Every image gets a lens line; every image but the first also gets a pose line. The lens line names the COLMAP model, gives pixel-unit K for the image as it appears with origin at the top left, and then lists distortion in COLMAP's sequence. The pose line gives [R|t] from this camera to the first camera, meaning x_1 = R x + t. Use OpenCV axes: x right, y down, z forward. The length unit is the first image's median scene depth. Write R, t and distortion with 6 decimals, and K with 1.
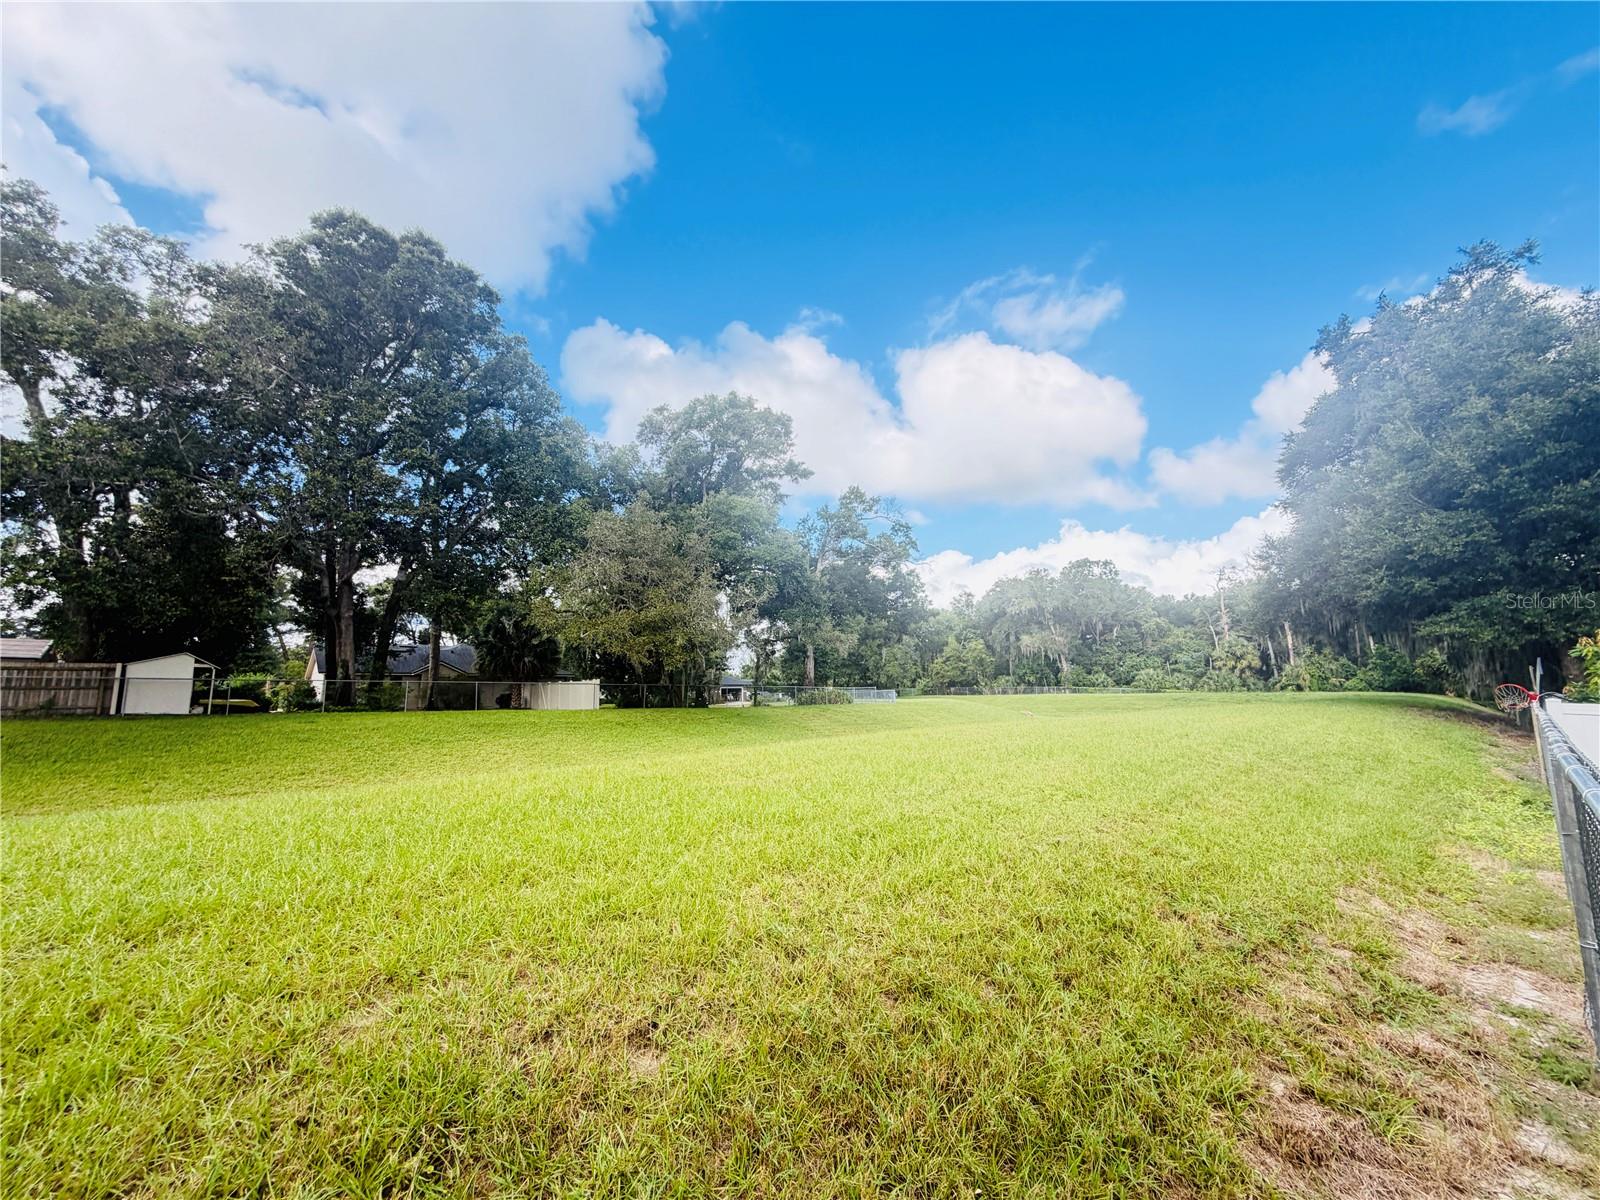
lens RADIAL K [[634.4, 0, 799.2], [0, 634.4, 601.9], [0, 0, 1]] dist [0.002174, -0.001536]
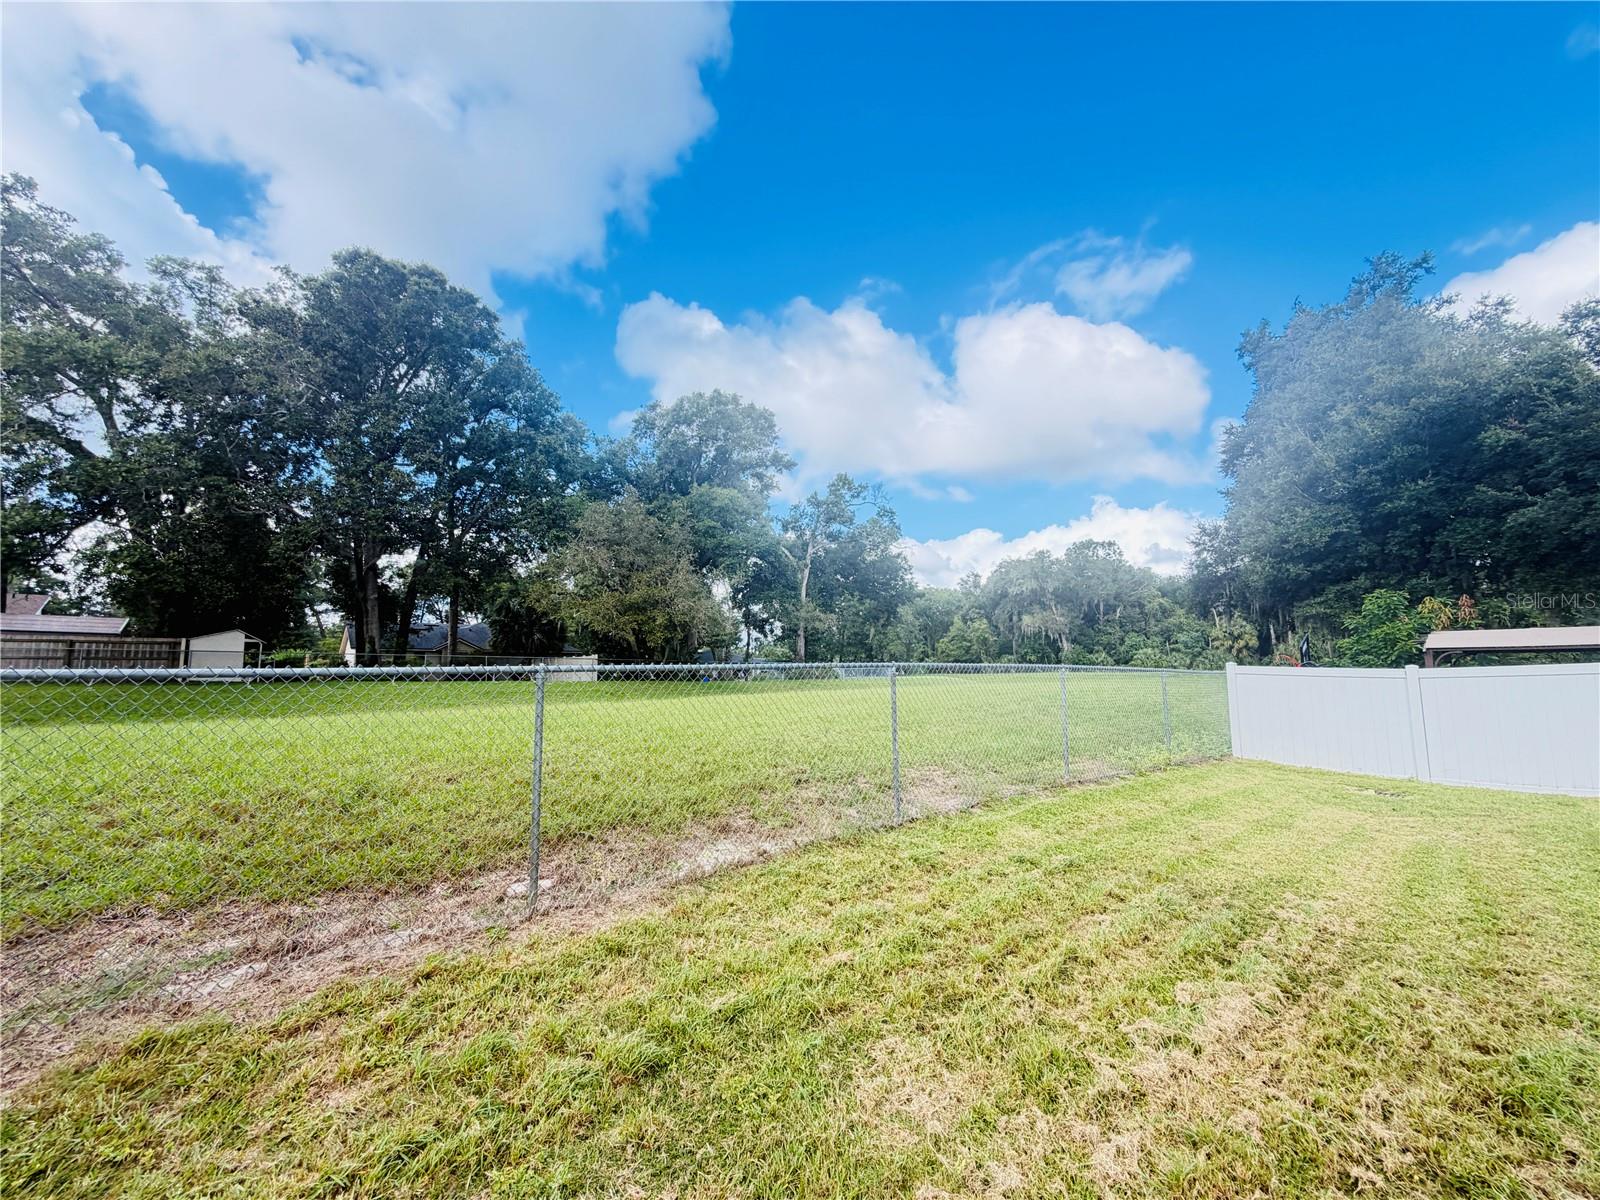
lens RADIAL K [[634.4, 0, 800.3], [0, 634.4, 600.5], [0, 0, 1]] dist [0.002174, -0.001536]
pose [[0.999388, 0.000003, -0.034991, 0.091613], [0.001033, 0.999562, 0.029588, -0.005703], [0.034975, -0.029606, 0.998950, -0.107031]]
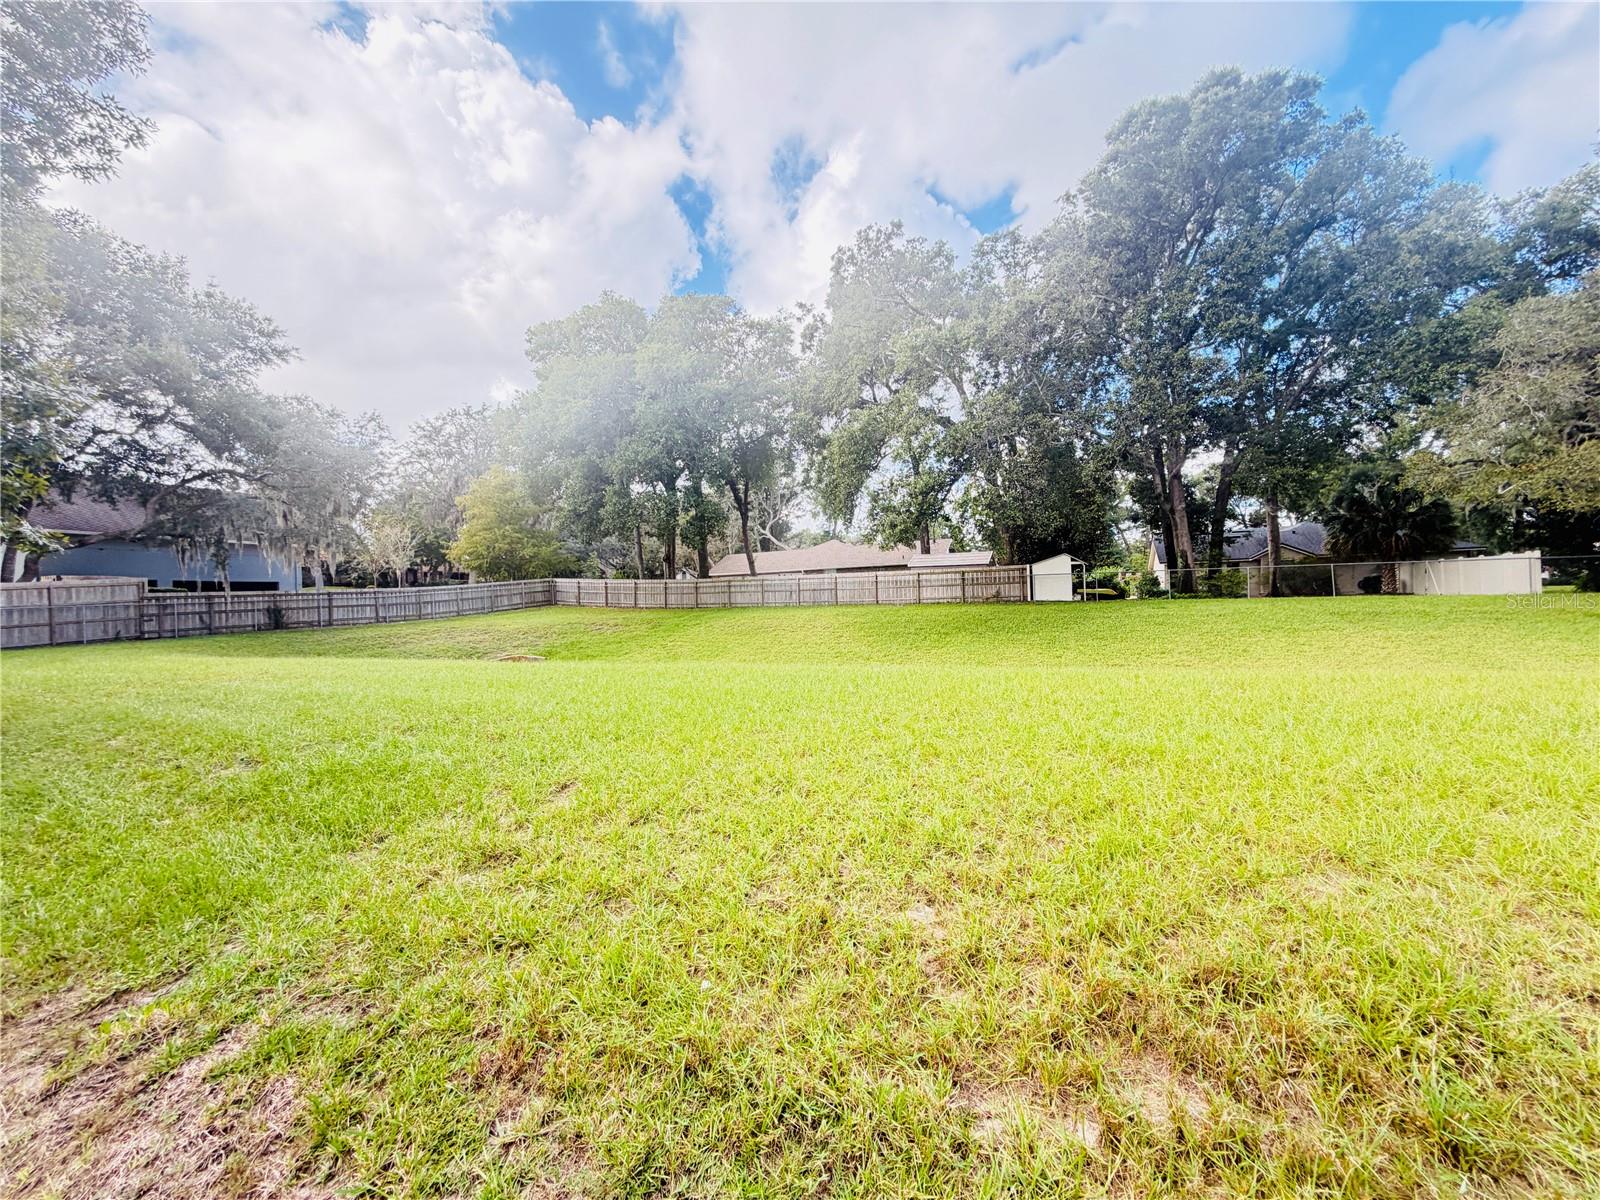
lens RADIAL K [[634.4, 0, 793.6], [0, 634.4, 600.5], [0, 0, 1]] dist [0.002174, -0.001536]
pose [[0.396857, -0.000002, -0.917881, -0.005163], [0.159735, 0.984741, 0.069061, -0.001866], [0.903875, -0.174025, 0.390802, -0.010041]]
